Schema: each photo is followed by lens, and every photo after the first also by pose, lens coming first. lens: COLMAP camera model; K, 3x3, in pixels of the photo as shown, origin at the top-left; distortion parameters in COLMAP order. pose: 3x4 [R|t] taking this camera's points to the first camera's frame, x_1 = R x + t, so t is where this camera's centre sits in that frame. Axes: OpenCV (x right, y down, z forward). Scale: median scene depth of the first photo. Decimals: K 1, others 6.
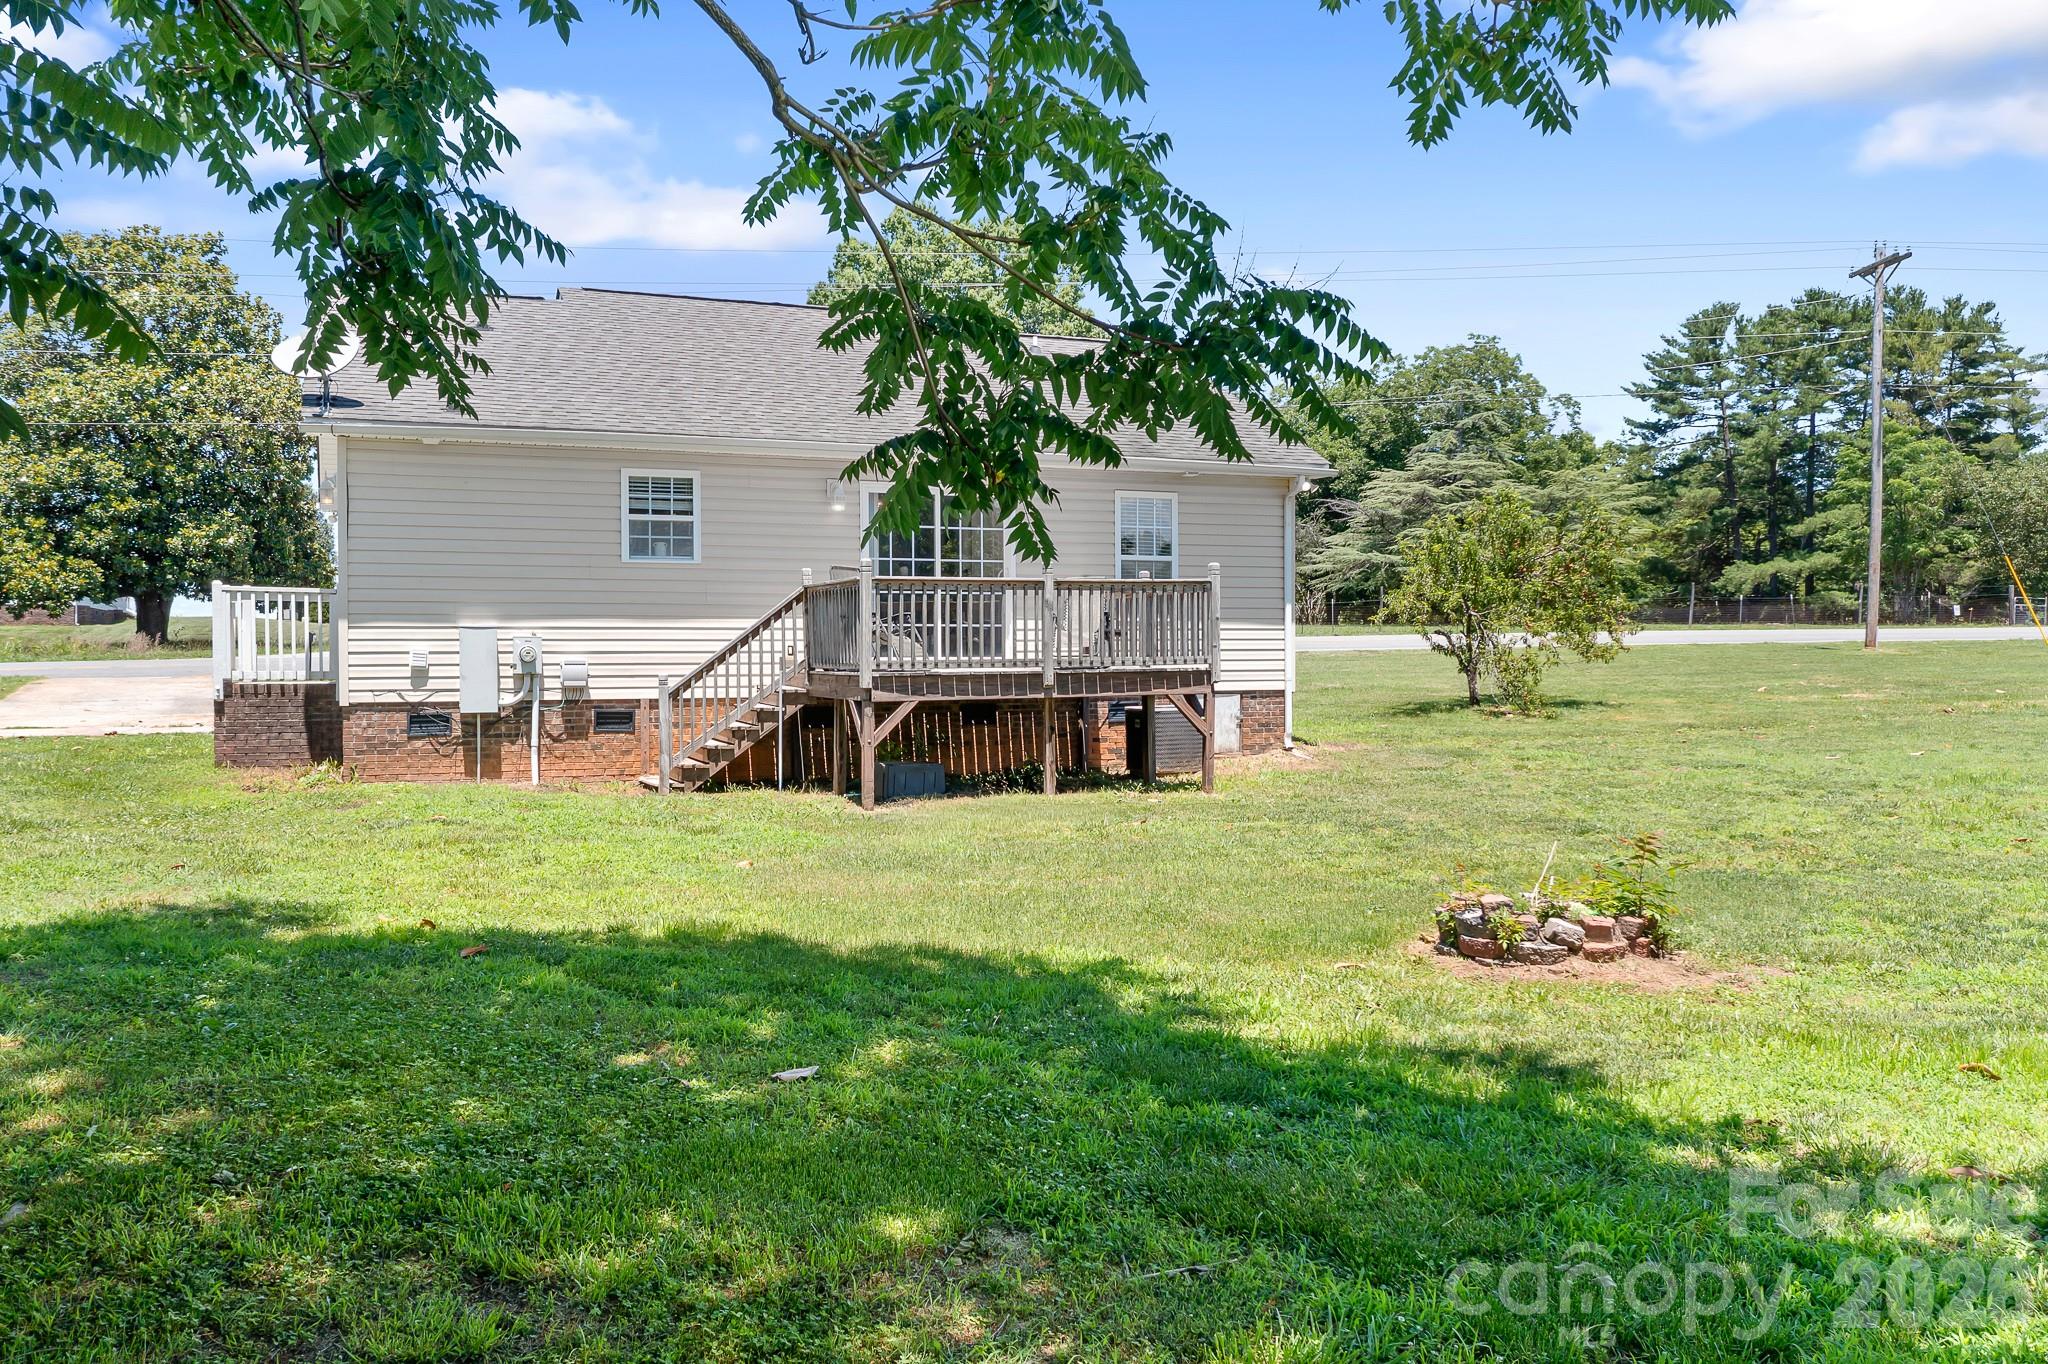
lens RADIAL K [[1637.8, 0, 1015.6], [0, 1637.8, 680.6], [0, 0, 1]] dist [-0.029781, 0.024260]
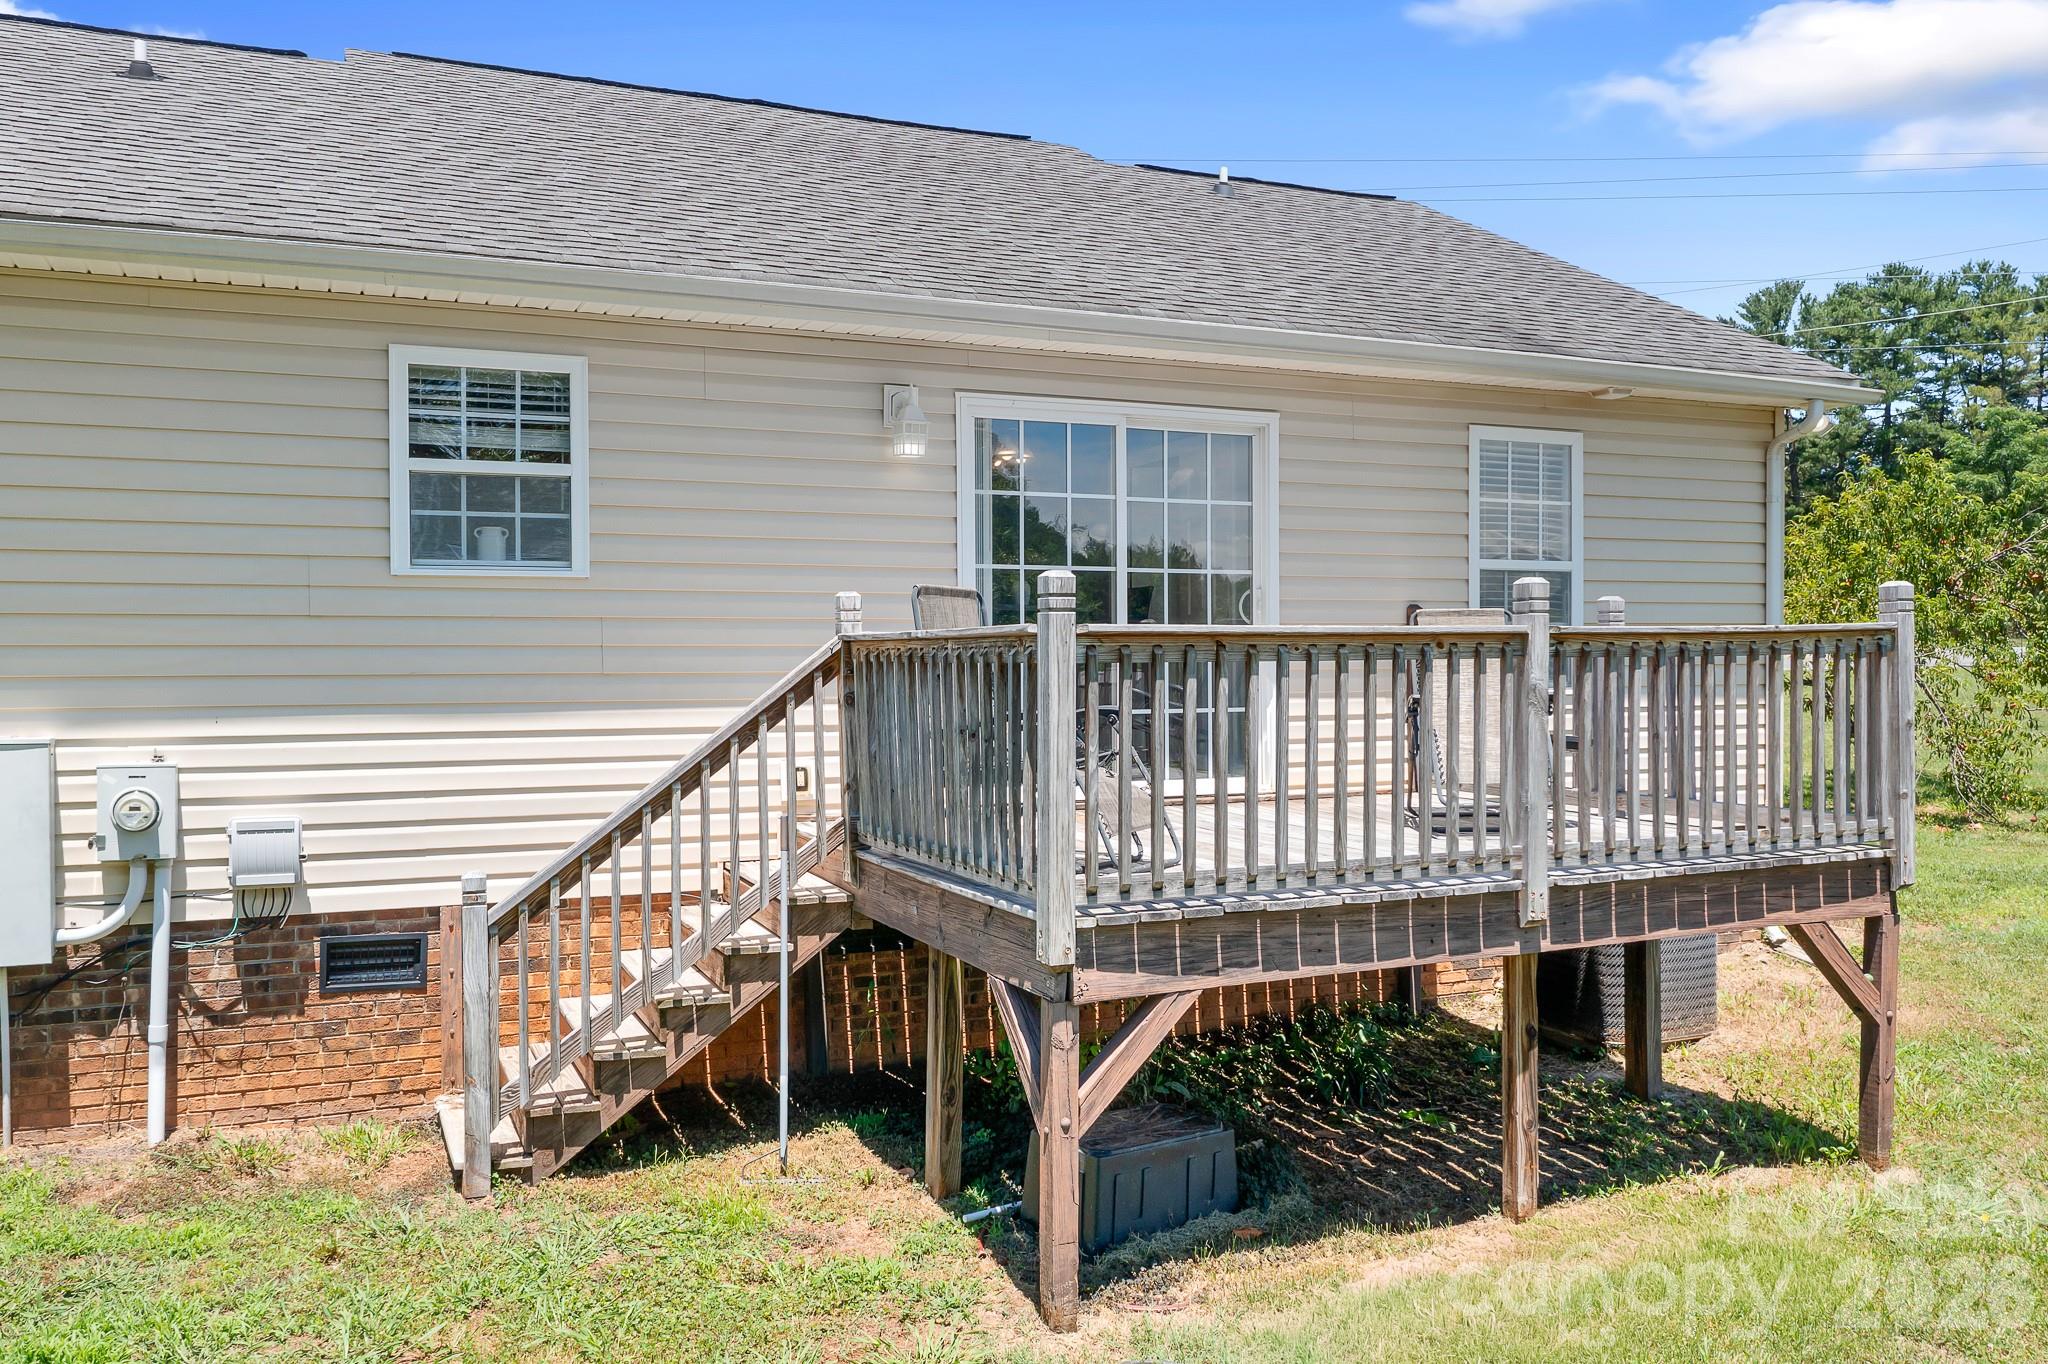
lens RADIAL K [[1637.8, 0, 1028.7], [0, 1637.8, 683.1], [0, 0, 1]] dist [-0.029781, 0.024260]
pose [[0.999584, 0.000005, 0.028849, -0.095282], [-0.000048, 0.999999, 0.001511, -0.047000], [-0.028849, -0.001511, 0.999583, 0.600304]]
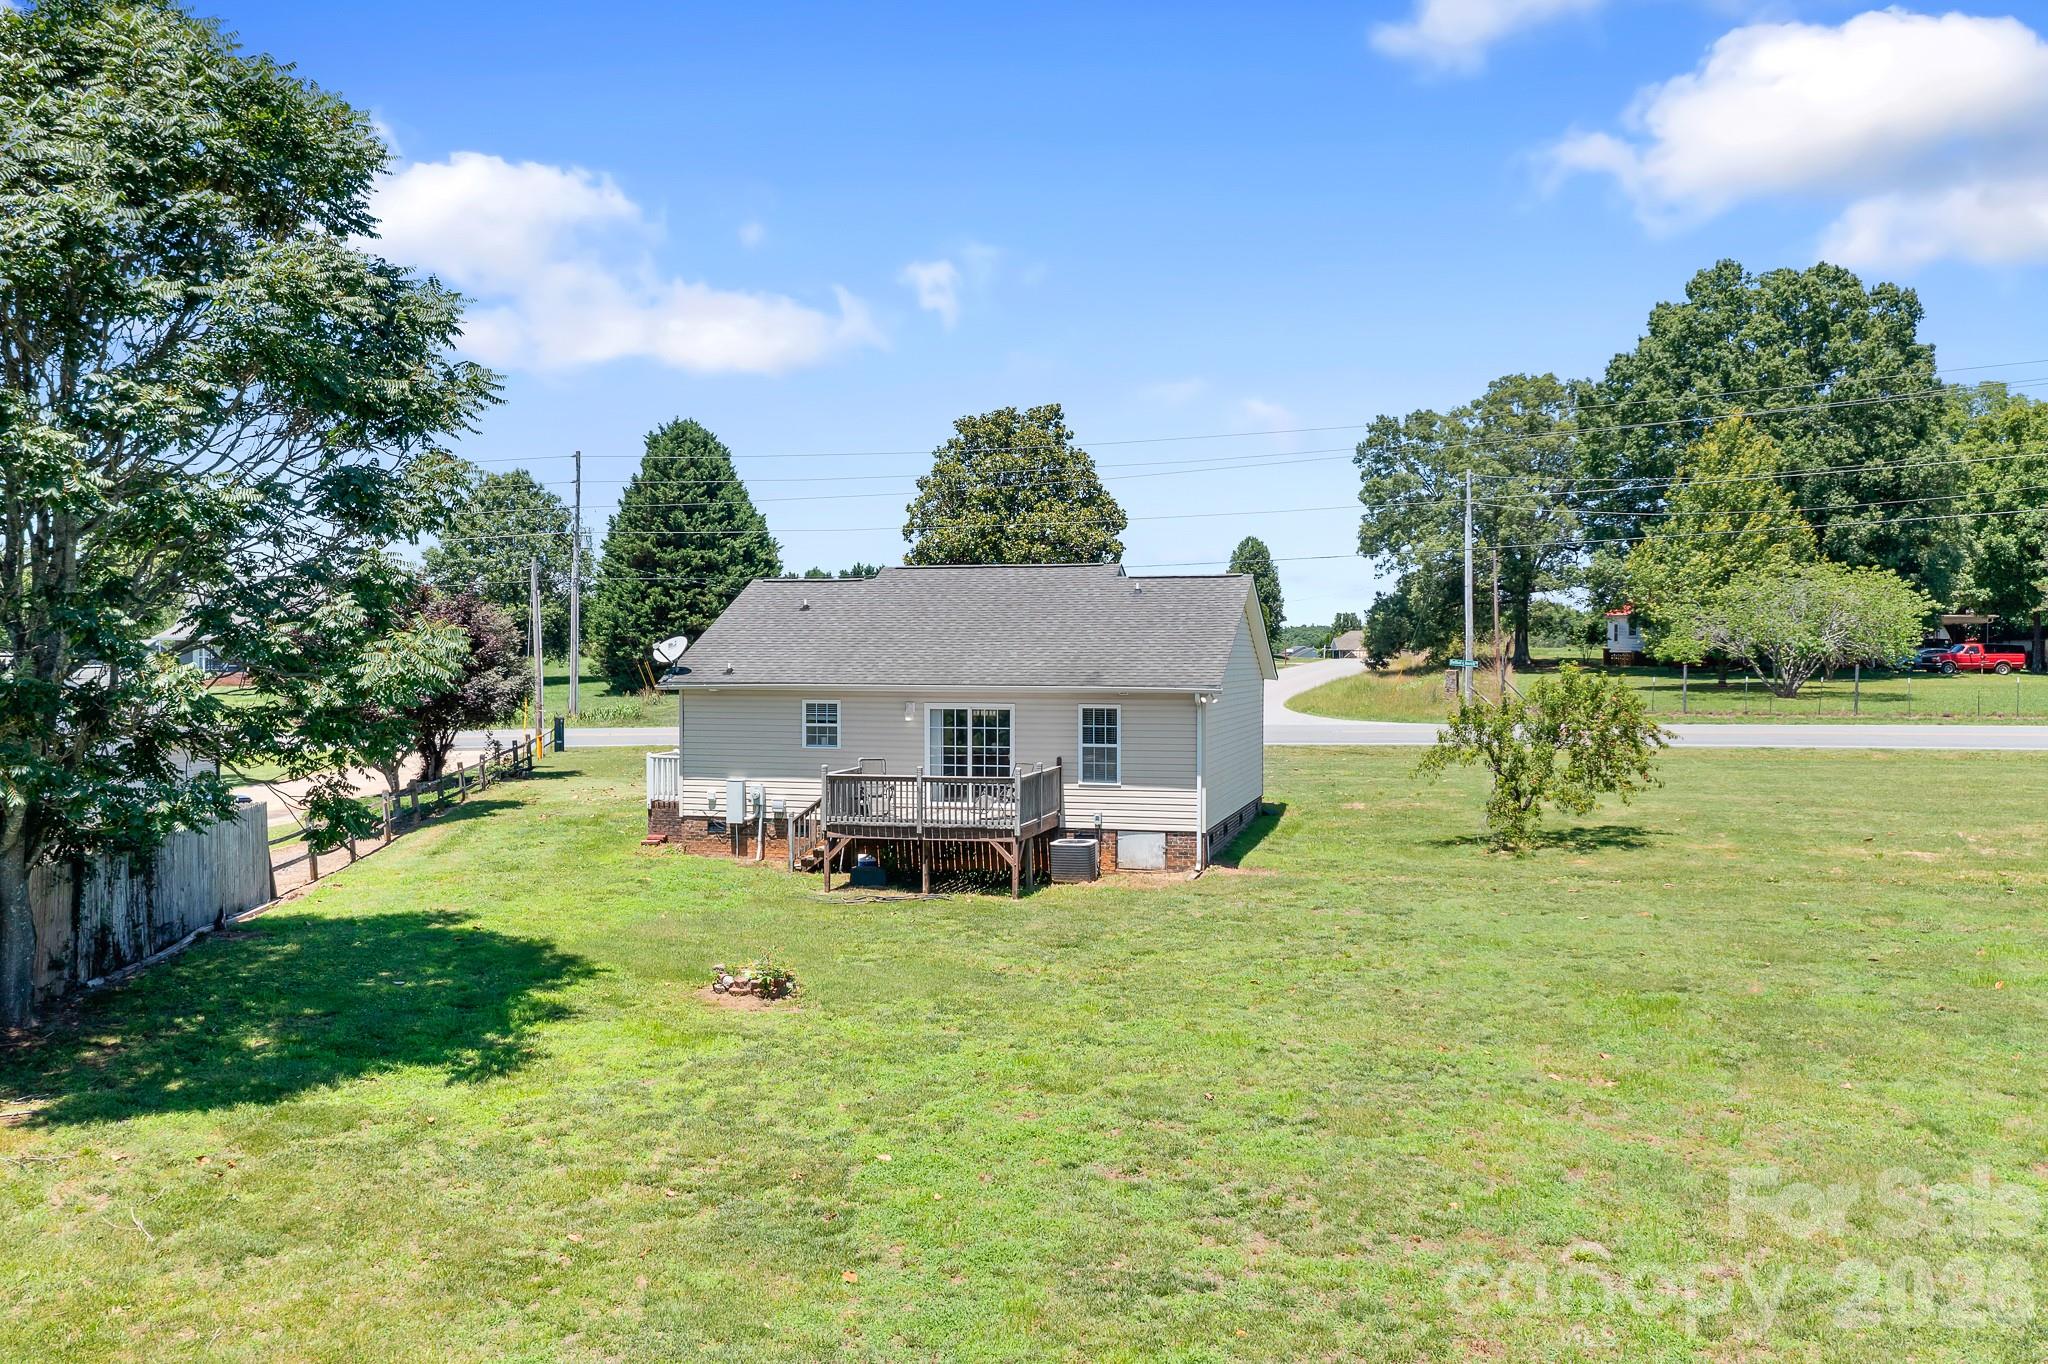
lens RADIAL K [[1637.8, 0, 1022.0], [0, 1637.8, 678.6], [0, 0, 1]] dist [-0.029781, 0.024260]
pose [[0.787194, 0.015594, -0.616508, 1.172098], [-0.013242, 0.999877, 0.008383, -0.177451], [0.616563, 0.001565, 0.787304, -0.364385]]
